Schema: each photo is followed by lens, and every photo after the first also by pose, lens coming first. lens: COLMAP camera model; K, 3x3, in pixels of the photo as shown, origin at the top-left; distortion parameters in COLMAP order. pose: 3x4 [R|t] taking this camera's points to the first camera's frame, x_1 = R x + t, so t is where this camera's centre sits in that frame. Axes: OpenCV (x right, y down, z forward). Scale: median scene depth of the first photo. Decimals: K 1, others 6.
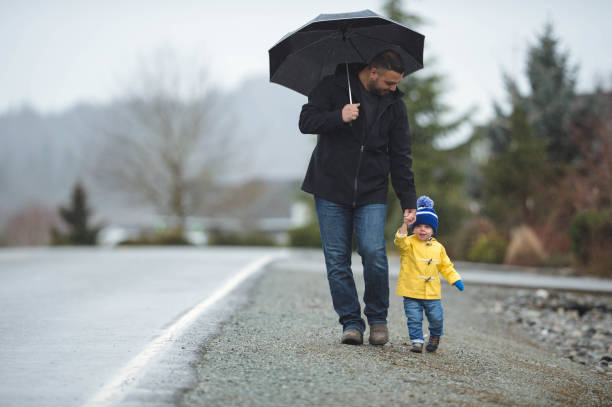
lens RADIAL K [[4424.3, 0, 306.0], [0, 4424.3, 203.5], [0, 0, 1]] dist [0.695984, 7.441135]
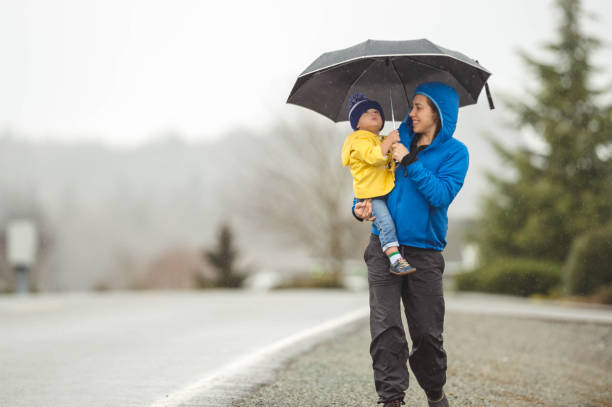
lens RADIAL K [[3846.2, 0, 306.0], [0, 3846.2, 203.5], [0, 0, 1]] dist [0.731958, -20.563465]
pose [[0.999784, 0.003408, -0.020503, -0.018819], [-0.003594, 0.999953, -0.009013, -0.001374], [0.020472, 0.009085, 0.999749, 0.220791]]
